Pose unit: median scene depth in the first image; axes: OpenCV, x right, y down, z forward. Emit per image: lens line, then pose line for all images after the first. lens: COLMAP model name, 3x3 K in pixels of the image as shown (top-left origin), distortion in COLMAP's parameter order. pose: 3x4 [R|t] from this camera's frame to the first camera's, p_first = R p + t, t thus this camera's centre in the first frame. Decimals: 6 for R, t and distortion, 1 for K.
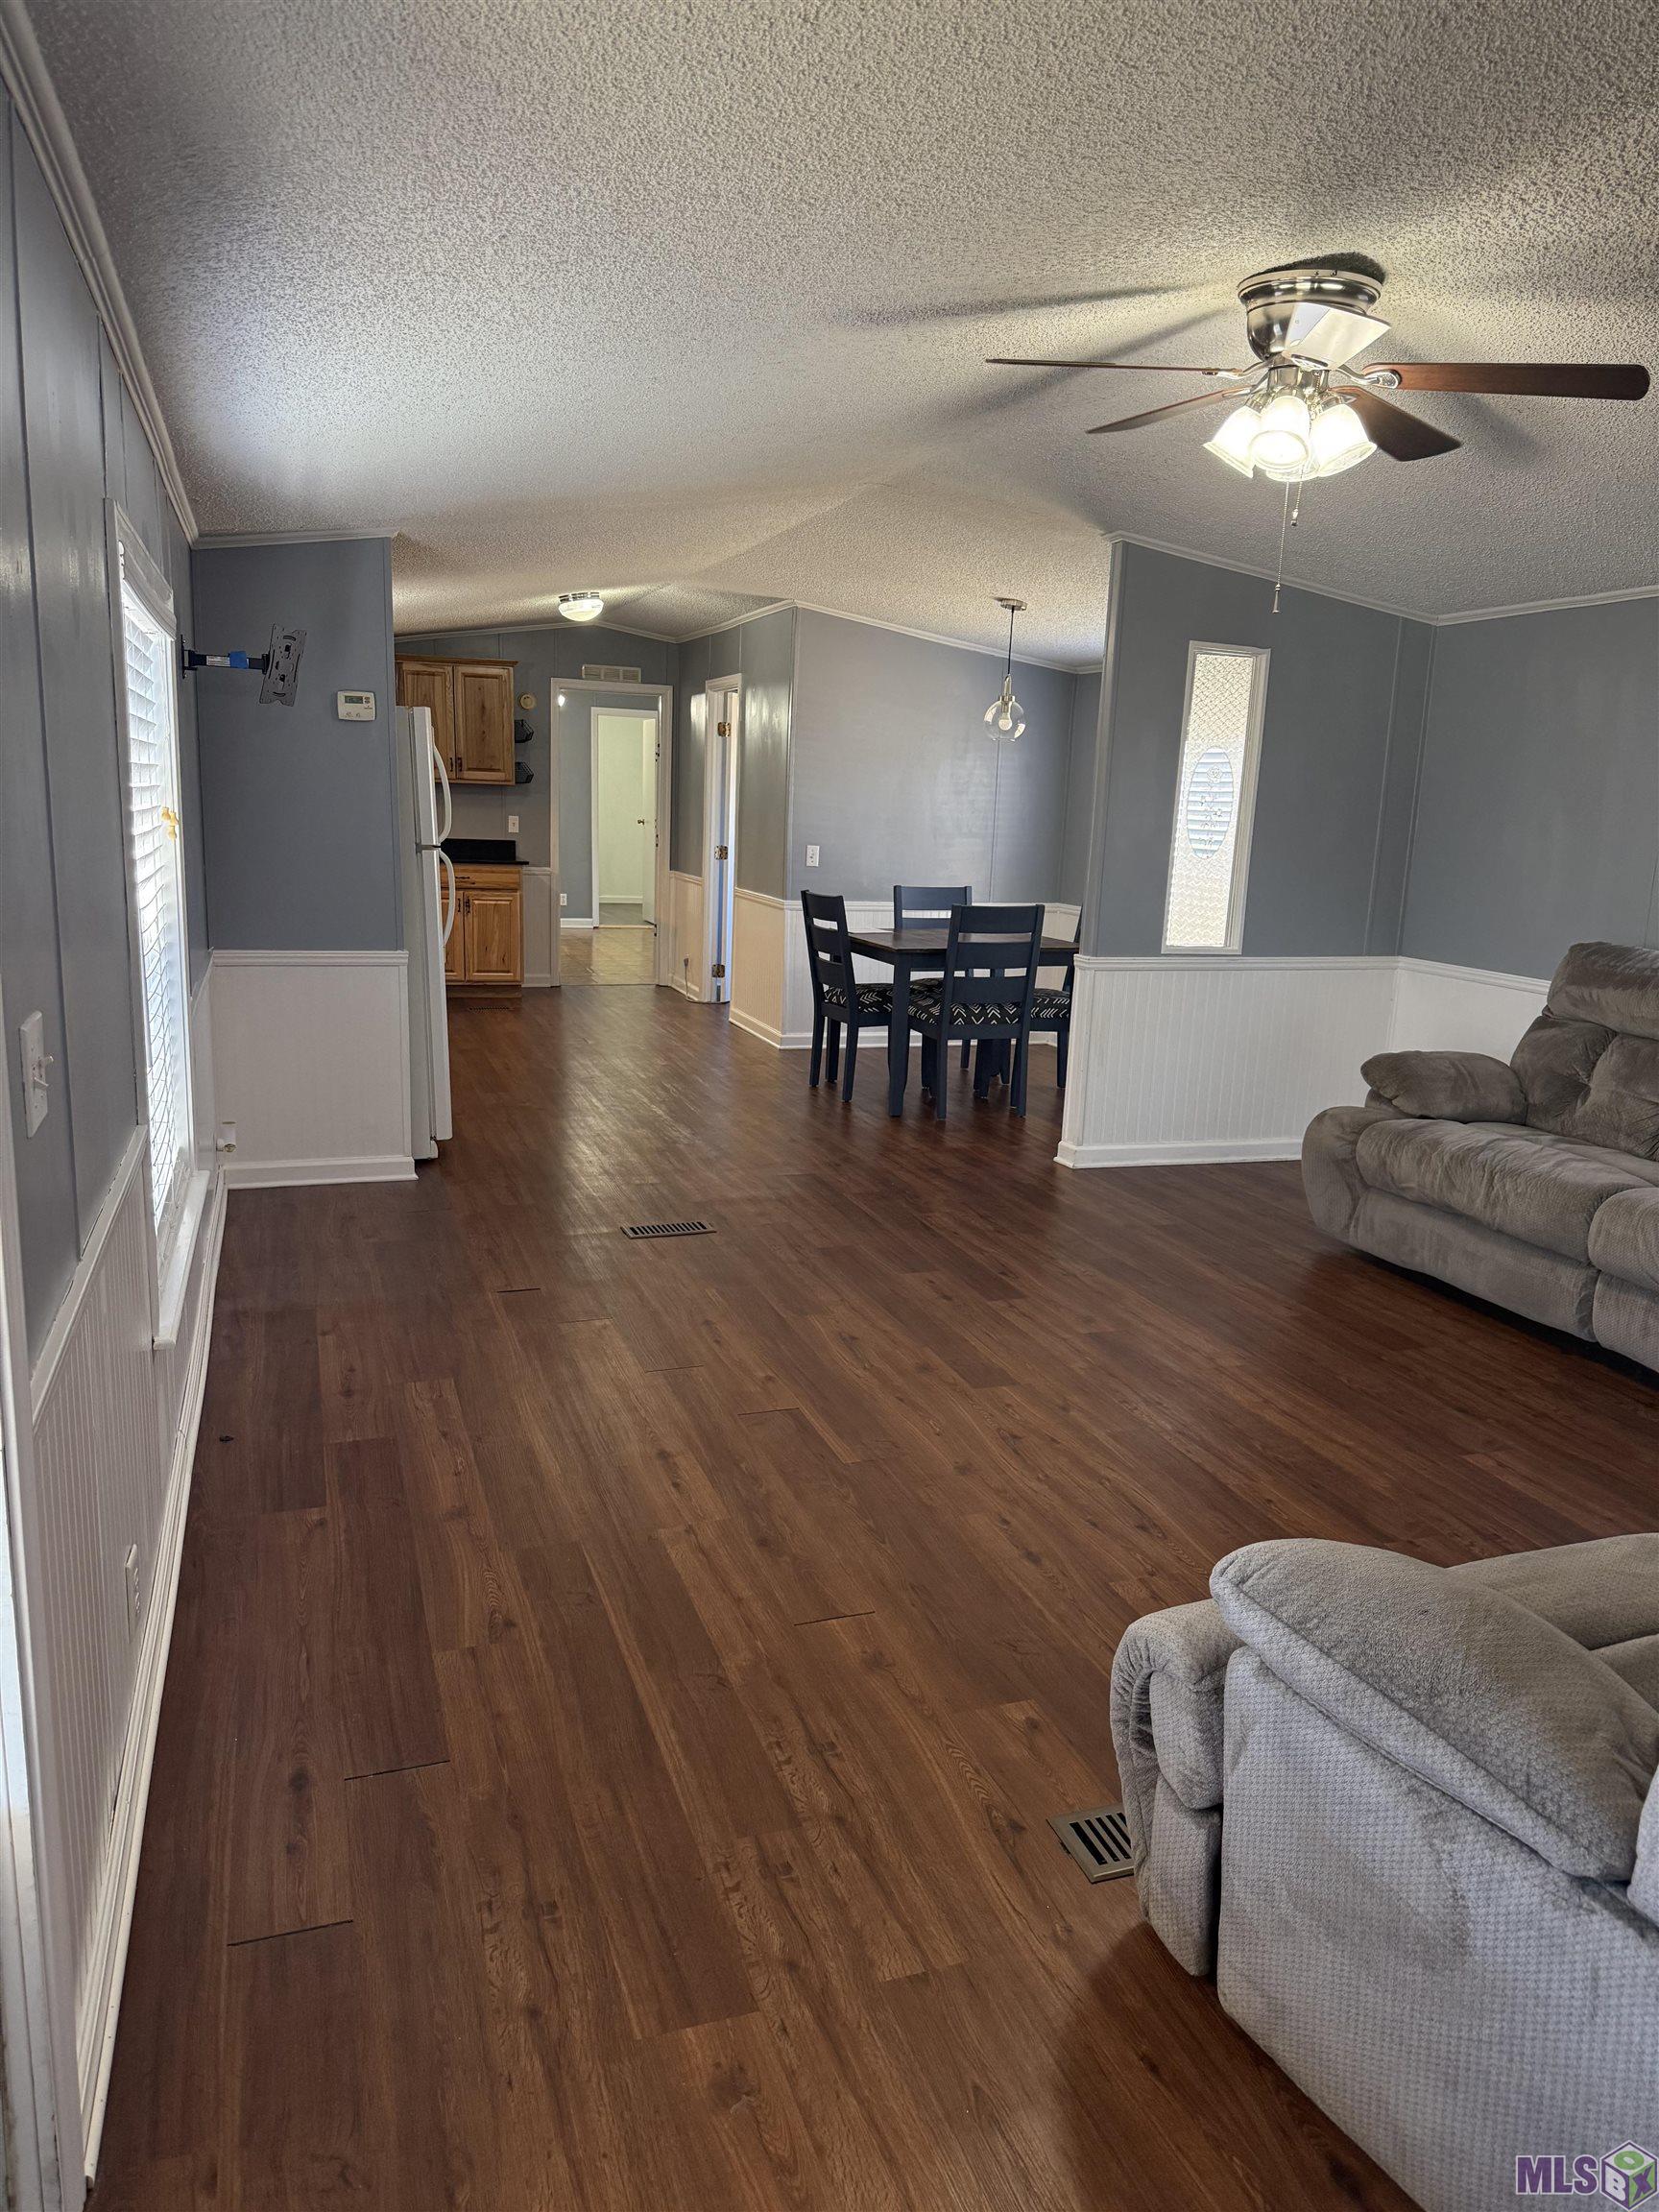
lens RADIAL K [[1551.6, 0, 829.5], [0, 1551.6, 1106.0], [0, 0, 1]] dist [0.035161, -0.028098]
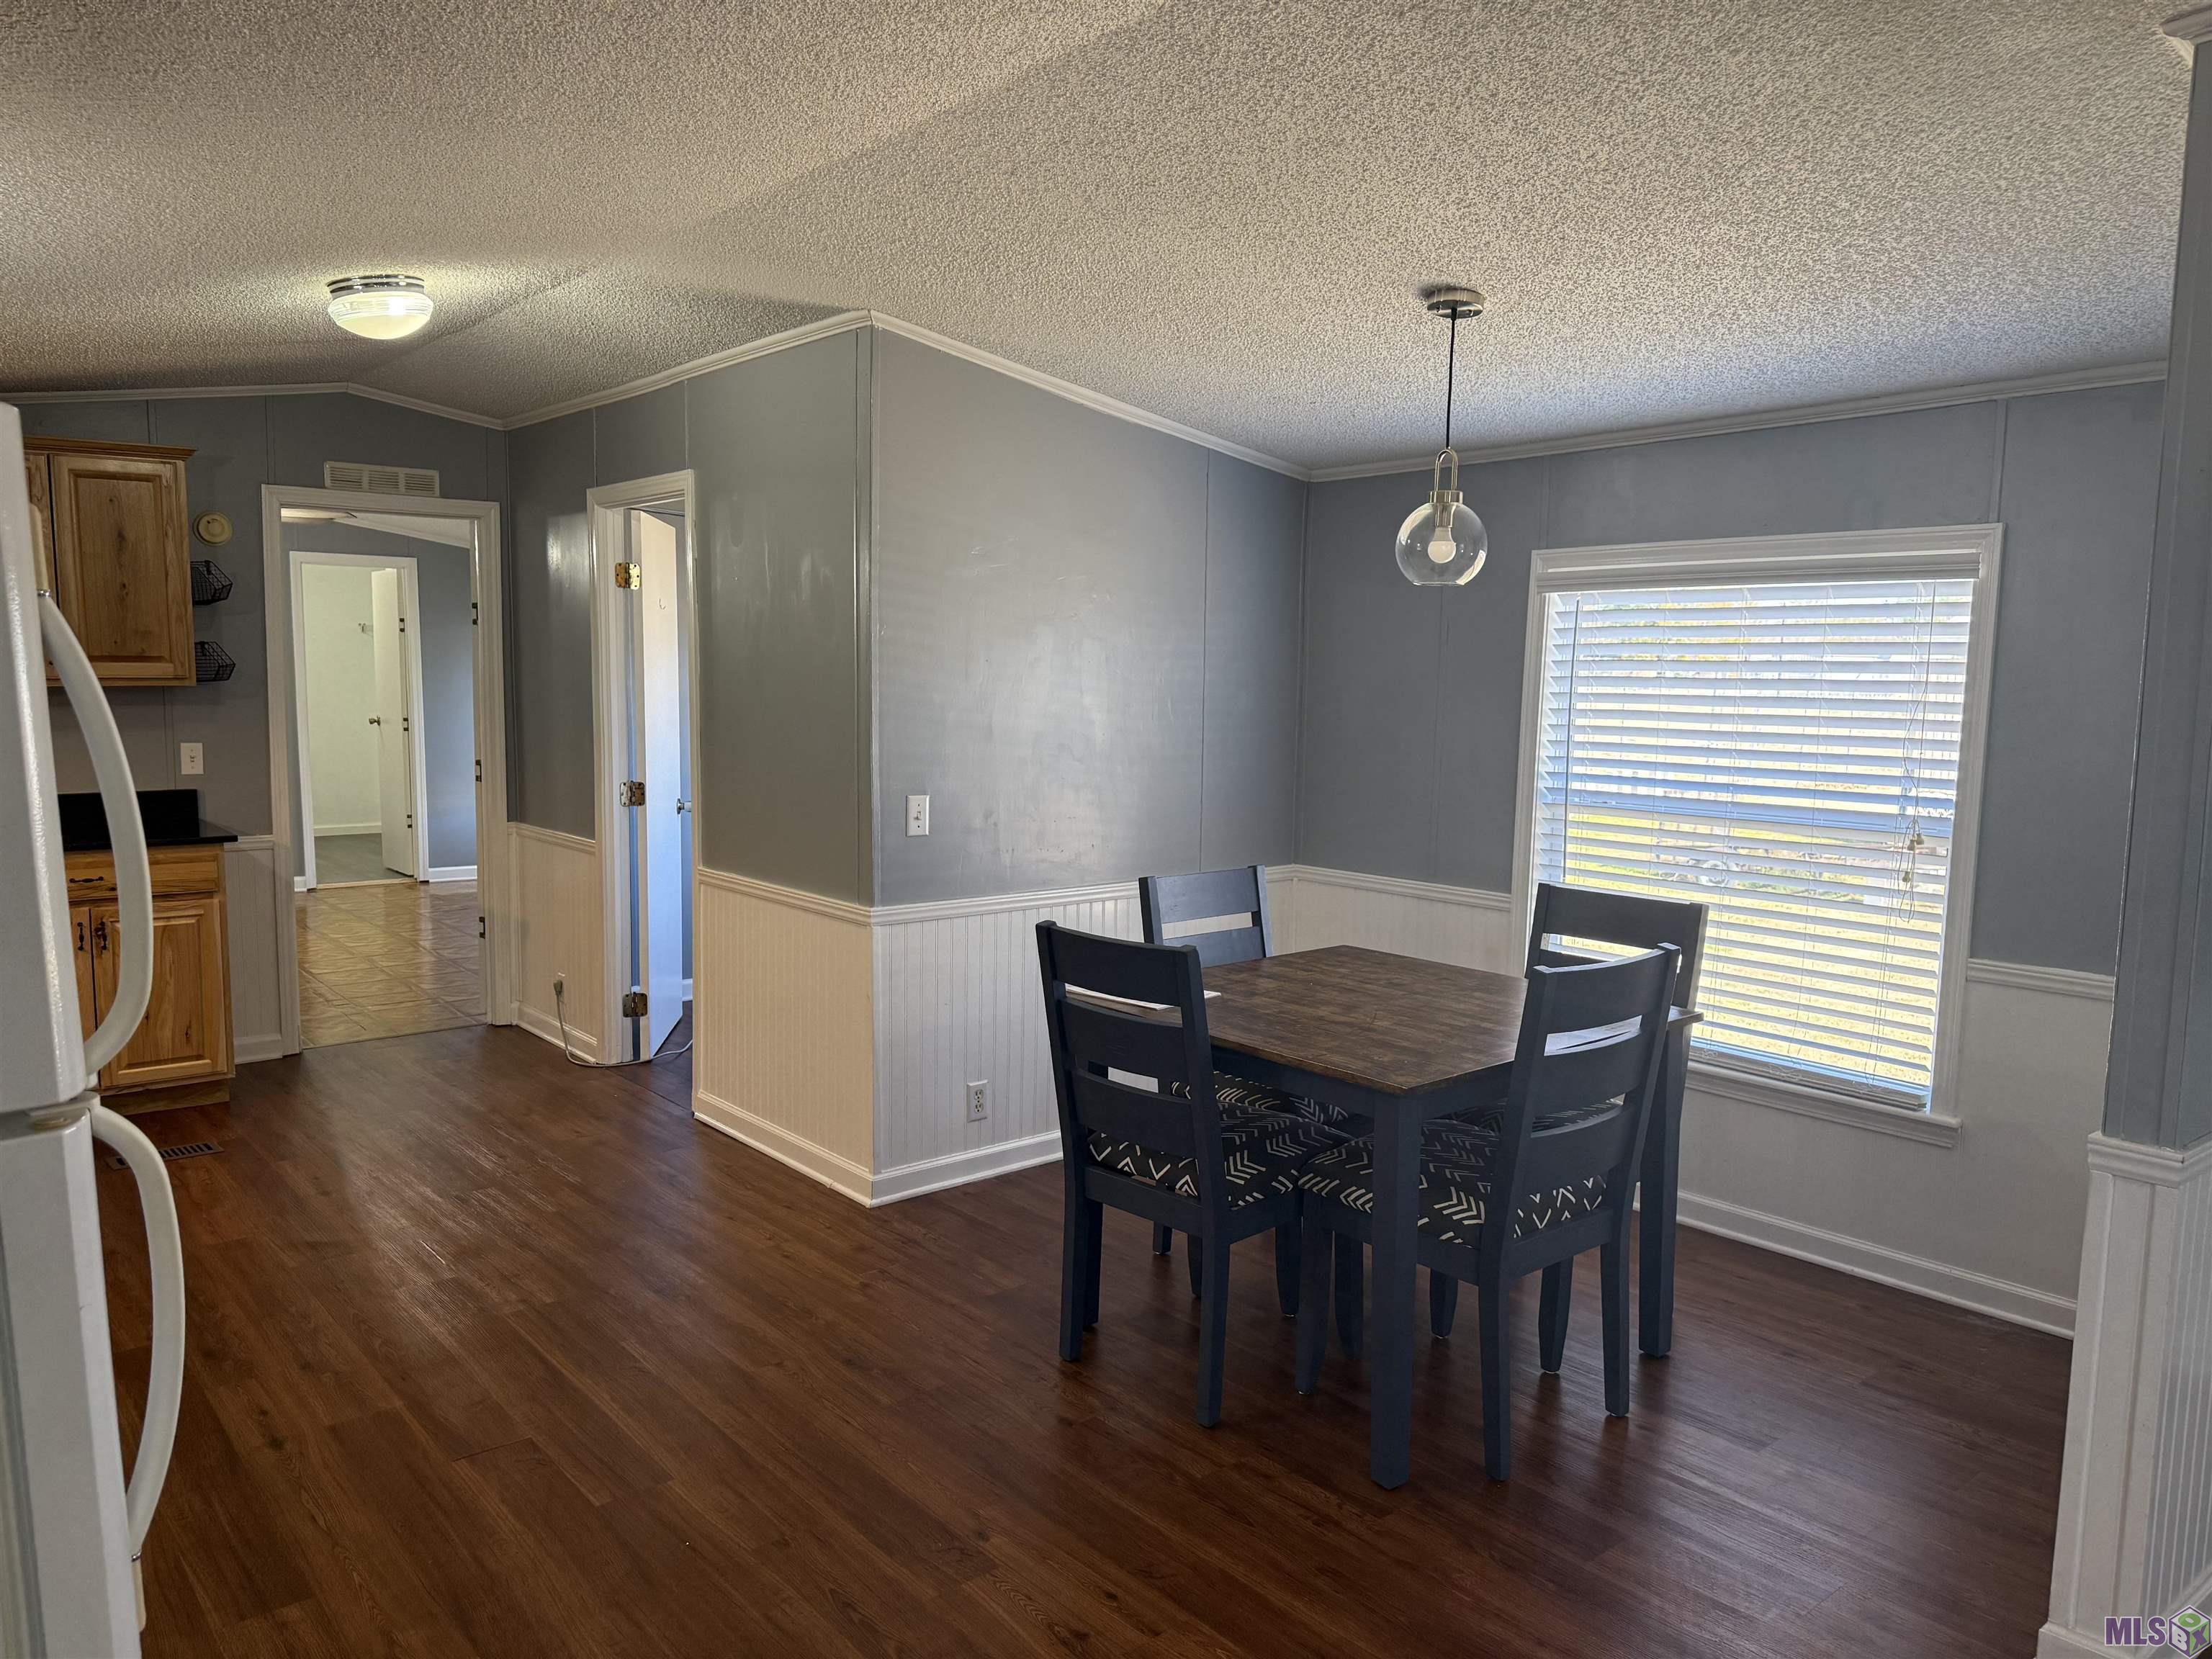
lens RADIAL K [[1541.5, 0, 1106.0], [0, 1541.5, 829.5], [0, 0, 1]] dist [0.031360, -0.062204]
pose [[0.929760, -0.062209, 0.362873, -0.283855], [0.092775, 0.993403, -0.067406, -0.247872], [-0.356286, 0.096337, 0.929397, 1.082364]]
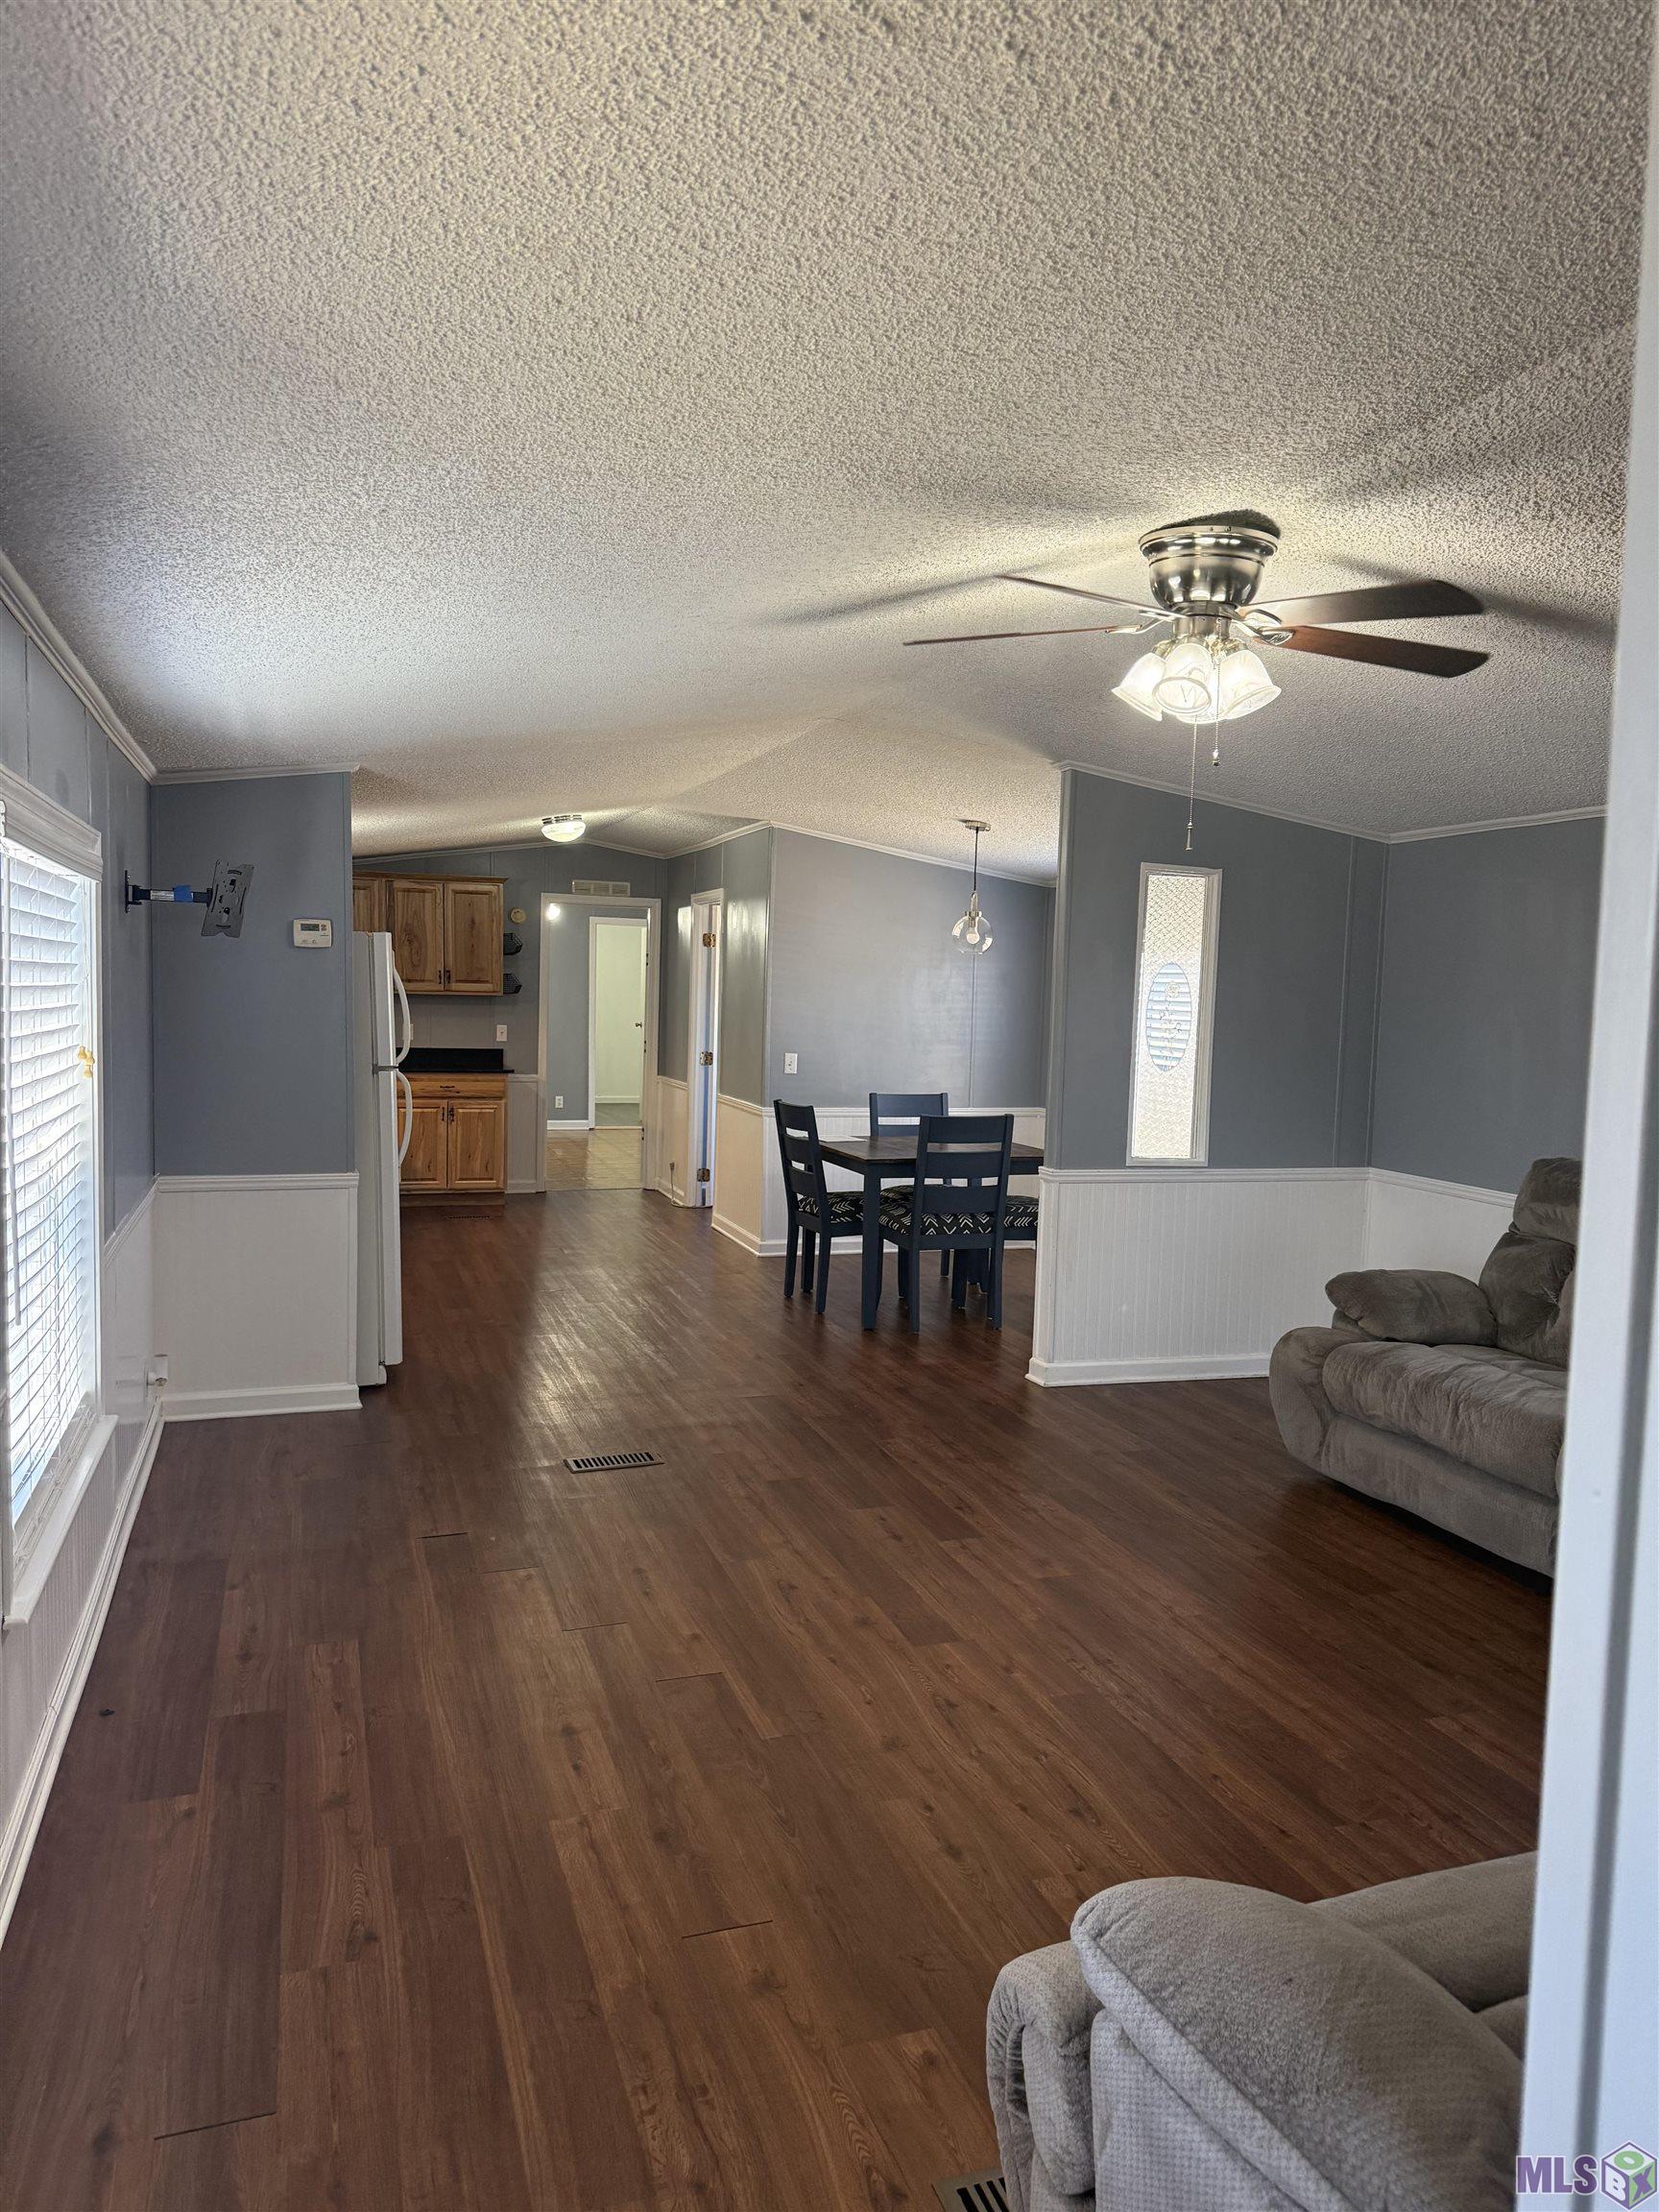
lens RADIAL K [[1551.5, 0, 842.6], [0, 1551.5, 1119.4], [0, 0, 1]] dist [0.030077, -0.020210]
pose [[0.999956, -0.008700, -0.003587, 0.053354], [0.008238, 0.993518, -0.113380, -0.026203], [0.004551, 0.113345, 0.993545, 0.022121]]
